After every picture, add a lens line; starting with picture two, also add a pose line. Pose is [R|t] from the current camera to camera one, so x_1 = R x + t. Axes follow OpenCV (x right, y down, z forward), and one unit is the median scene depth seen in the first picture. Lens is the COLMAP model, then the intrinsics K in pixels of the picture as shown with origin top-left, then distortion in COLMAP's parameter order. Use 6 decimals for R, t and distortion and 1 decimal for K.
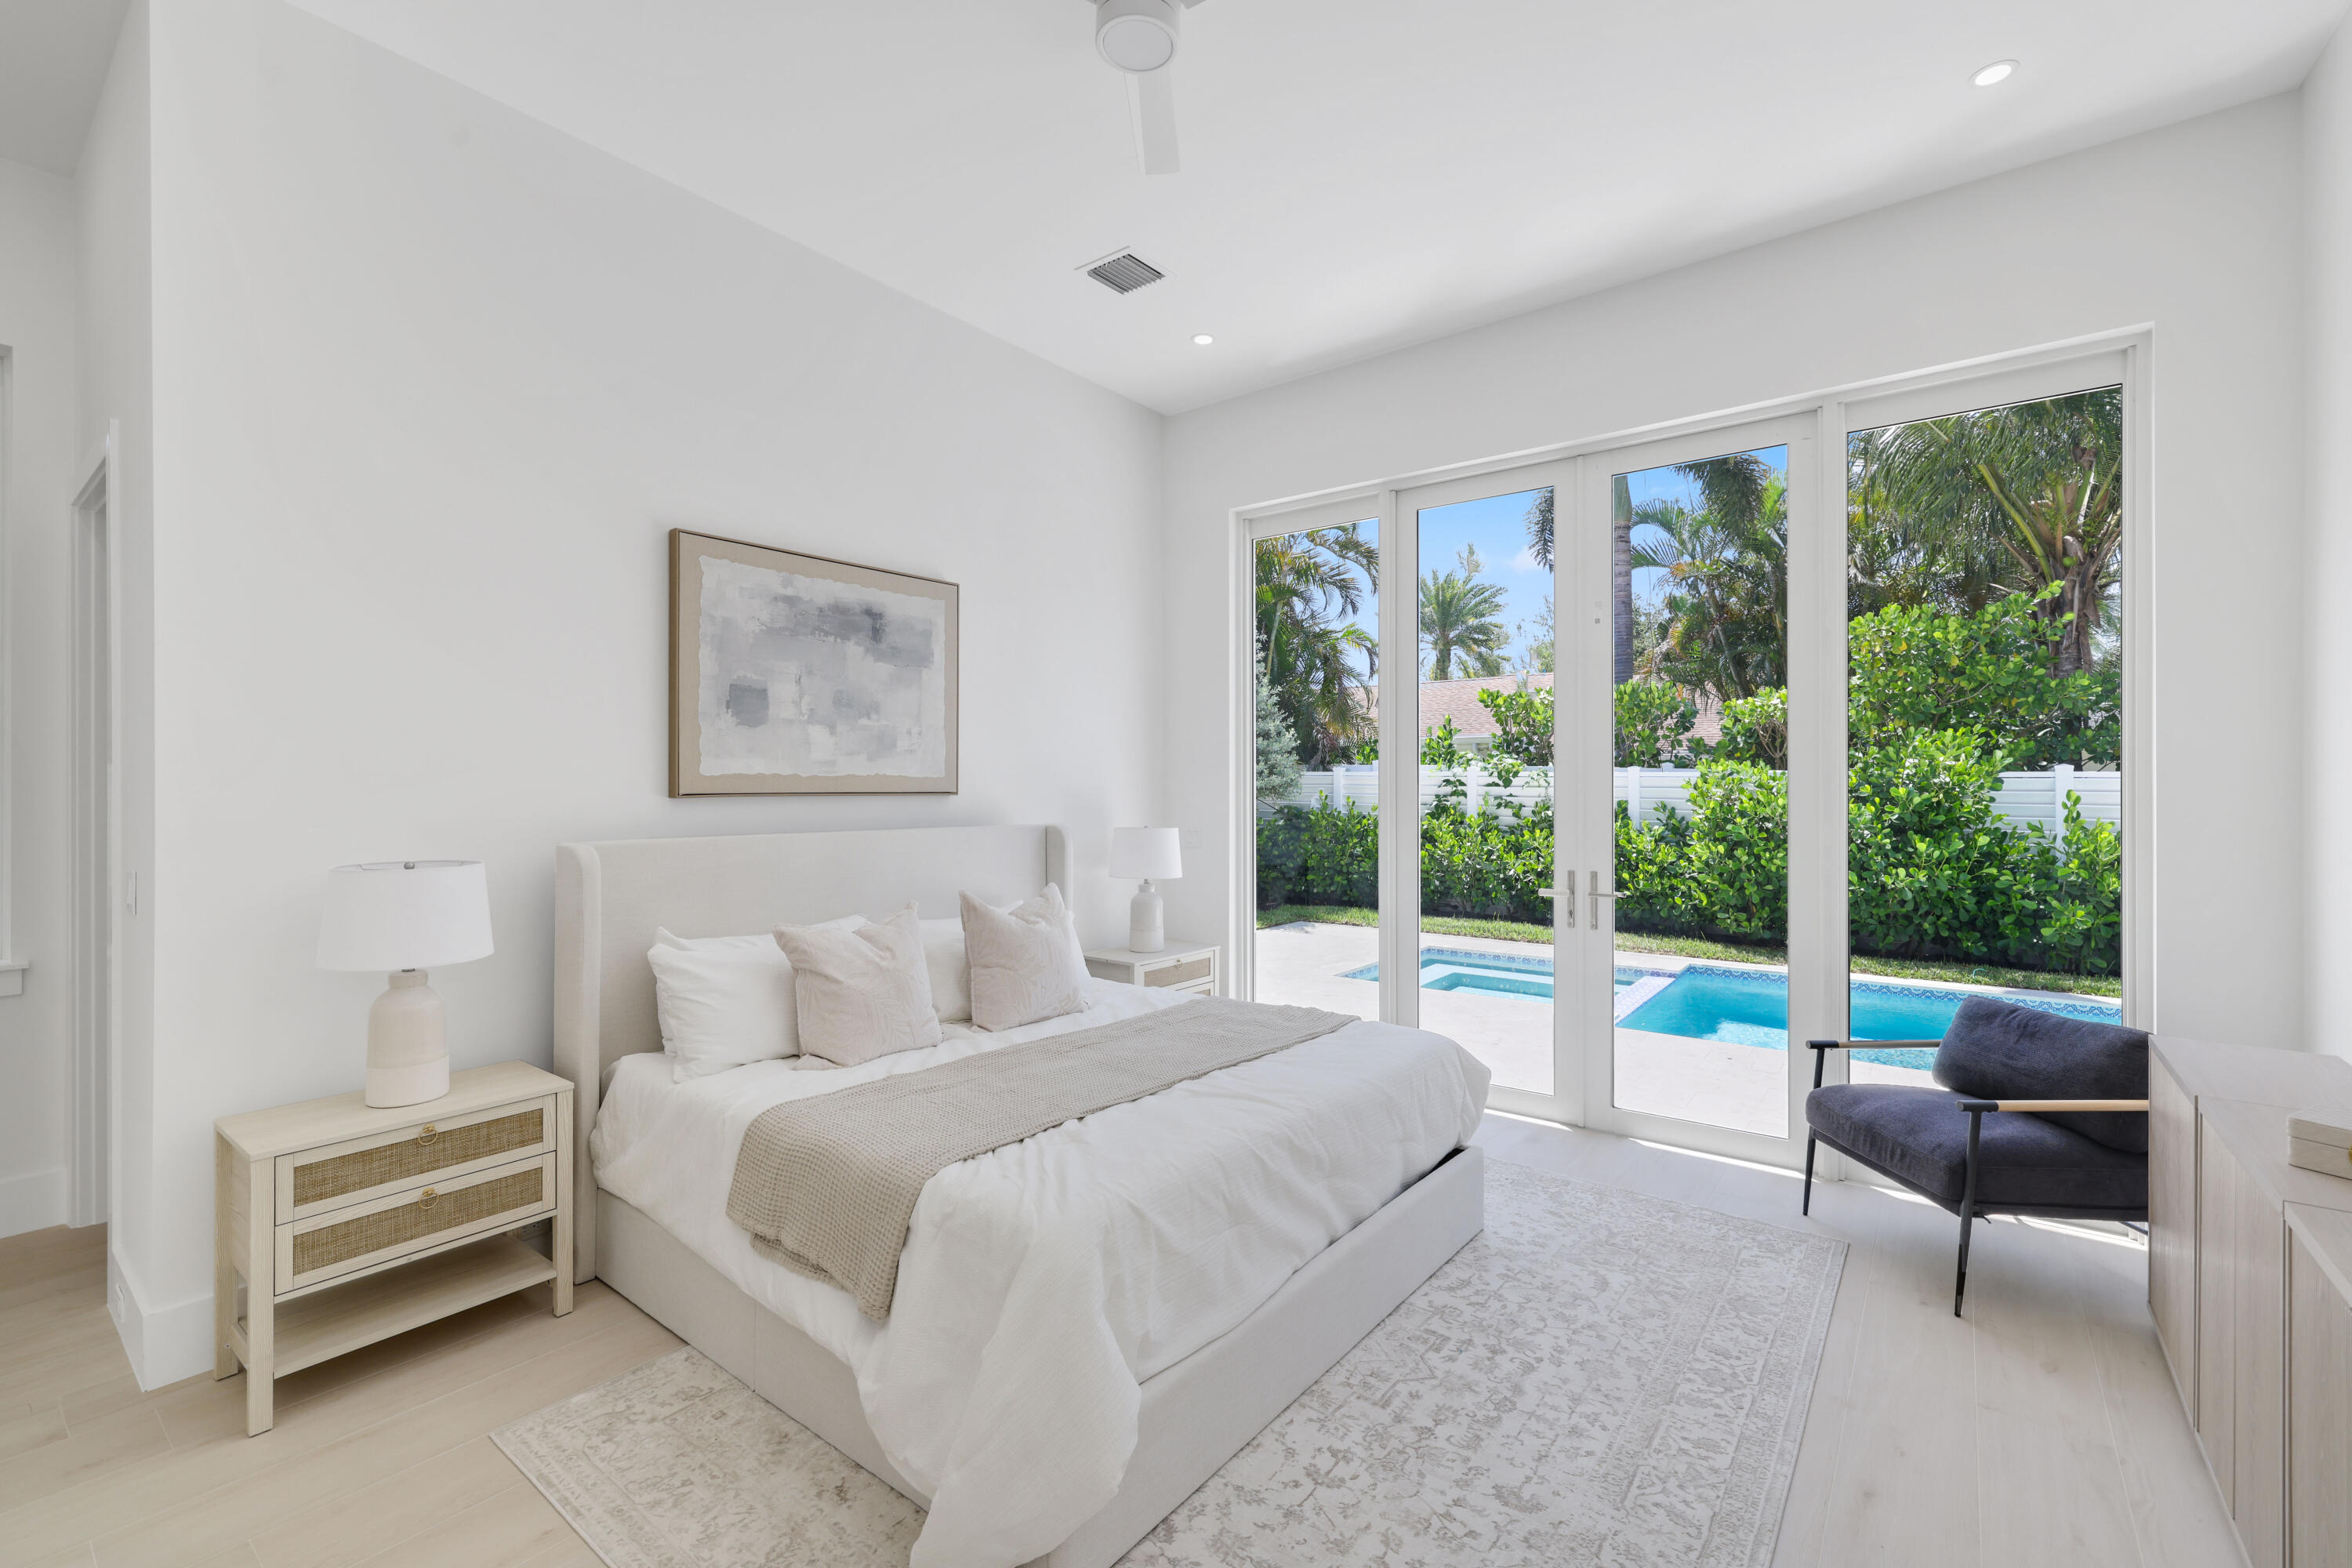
lens RADIAL K [[1004.0, 0, 1184.8], [0, 1004.0, 780.7], [0, 0, 1]] dist [0.000555, 0.003616]
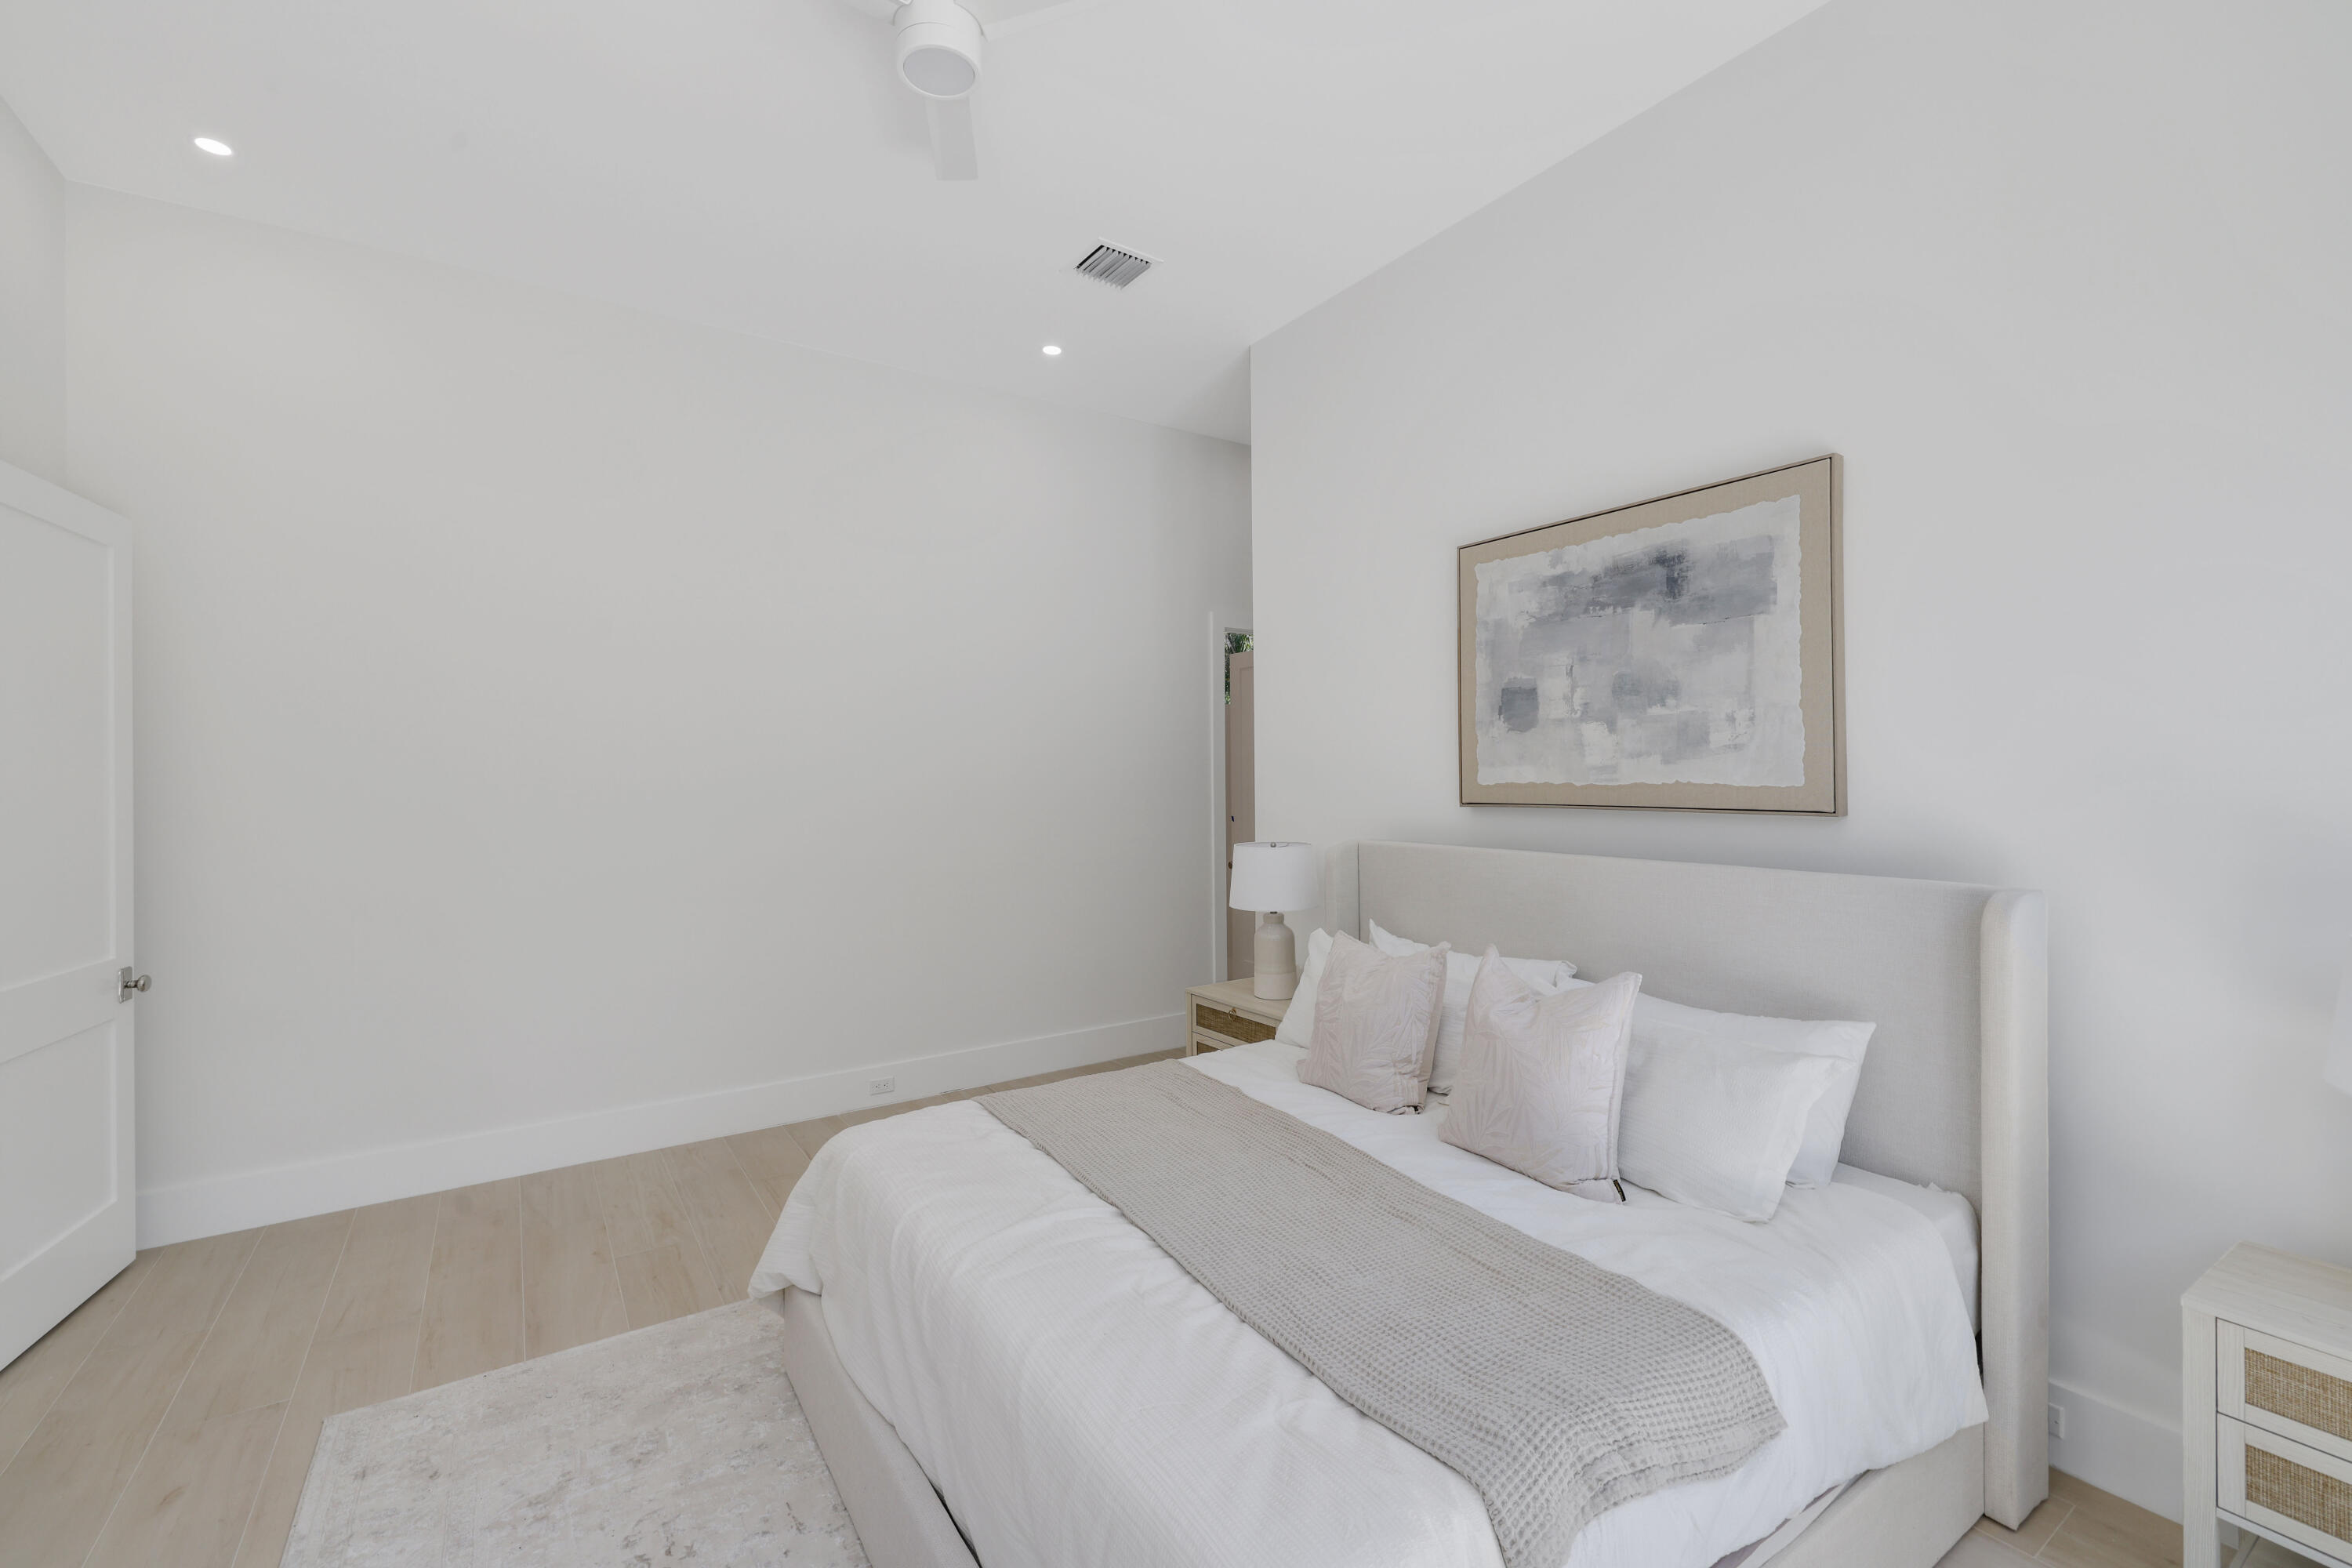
lens RADIAL K [[1004.0, 0, 1187.9], [0, 1004.0, 780.1], [0, 0, 1]] dist [0.000555, 0.003616]
pose [[-0.311880, 0.001512, -0.950120, 0.505086], [0.004796, 0.999988, 0.000017, -0.010364], [0.950109, -0.004551, -0.311884, 0.941769]]
